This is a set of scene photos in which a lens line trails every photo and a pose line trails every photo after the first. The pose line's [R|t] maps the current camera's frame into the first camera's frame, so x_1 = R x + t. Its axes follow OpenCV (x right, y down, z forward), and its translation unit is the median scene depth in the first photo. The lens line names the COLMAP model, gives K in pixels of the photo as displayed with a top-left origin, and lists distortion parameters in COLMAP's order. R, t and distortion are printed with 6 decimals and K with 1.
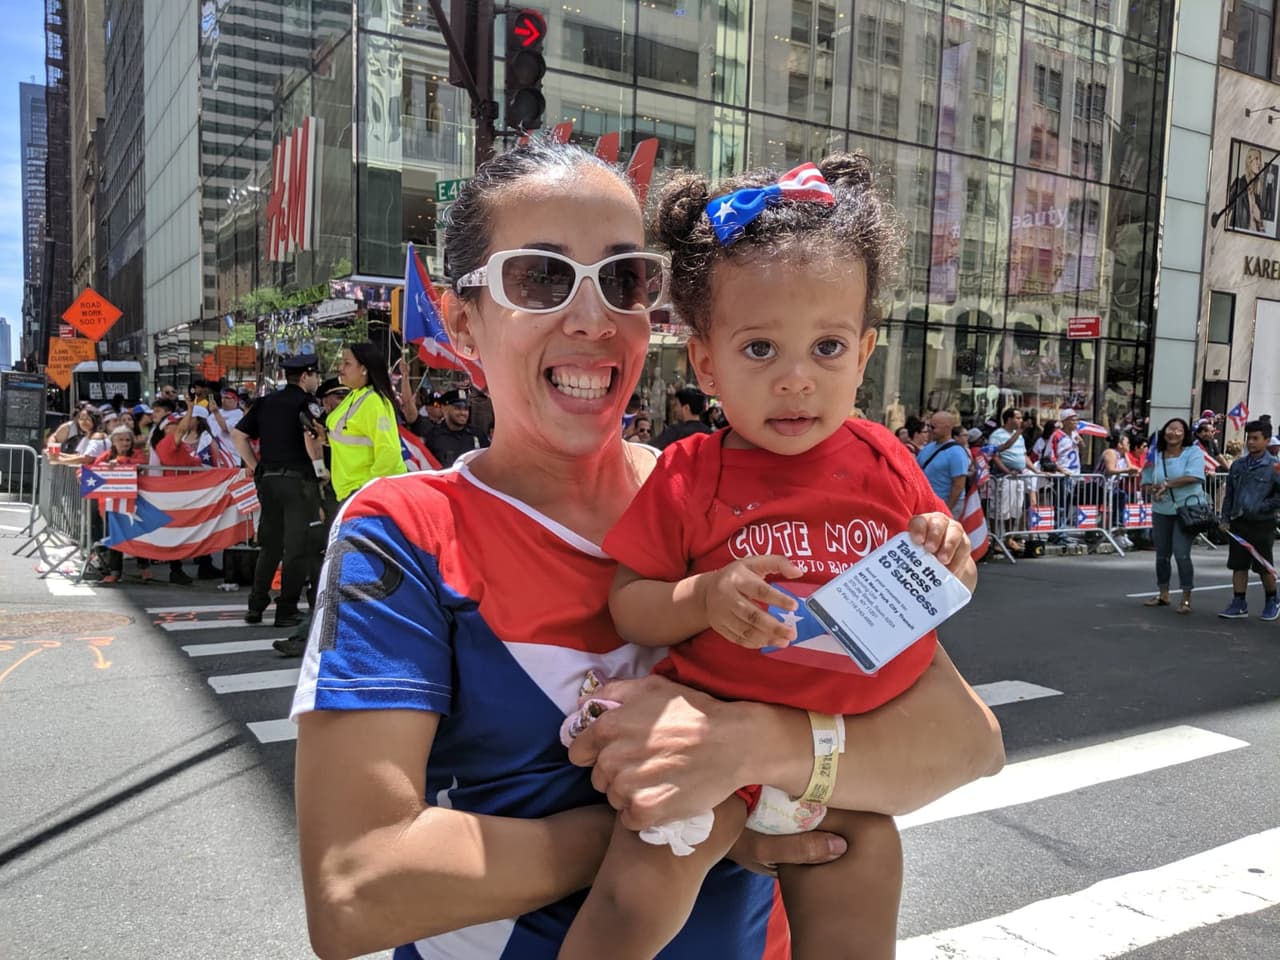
lens RADIAL K [[1008.0, 0, 640.0], [0, 1008.0, 480.0], [0, 0, 1]] dist [0.002588, -0.002751]
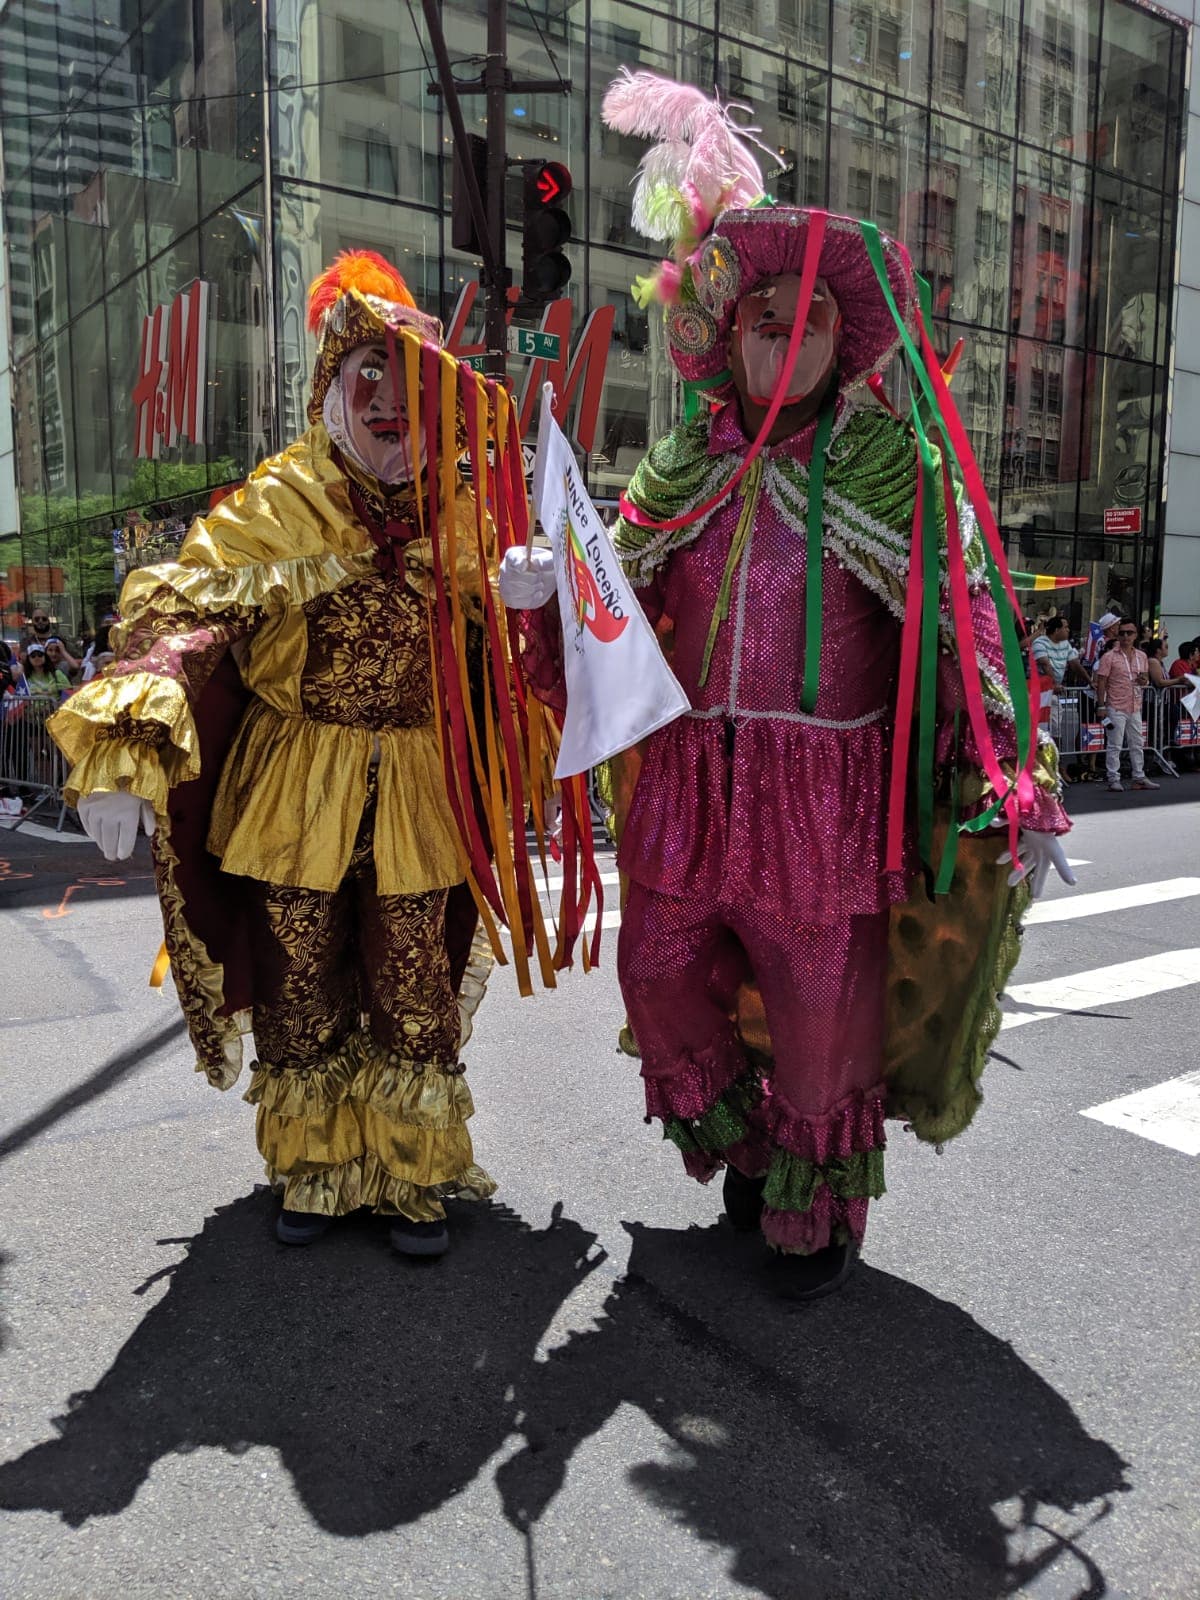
lens RADIAL K [[1259.9, 0, 600.0], [0, 1259.9, 800.0], [0, 0, 1]] dist [0.002588, -0.002751]
pose [[0.996294, -0.038257, 0.077042, -0.087506], [0.034169, 0.997972, 0.053701, 0.013272], [-0.078941, -0.050870, 0.995581, -0.056686]]
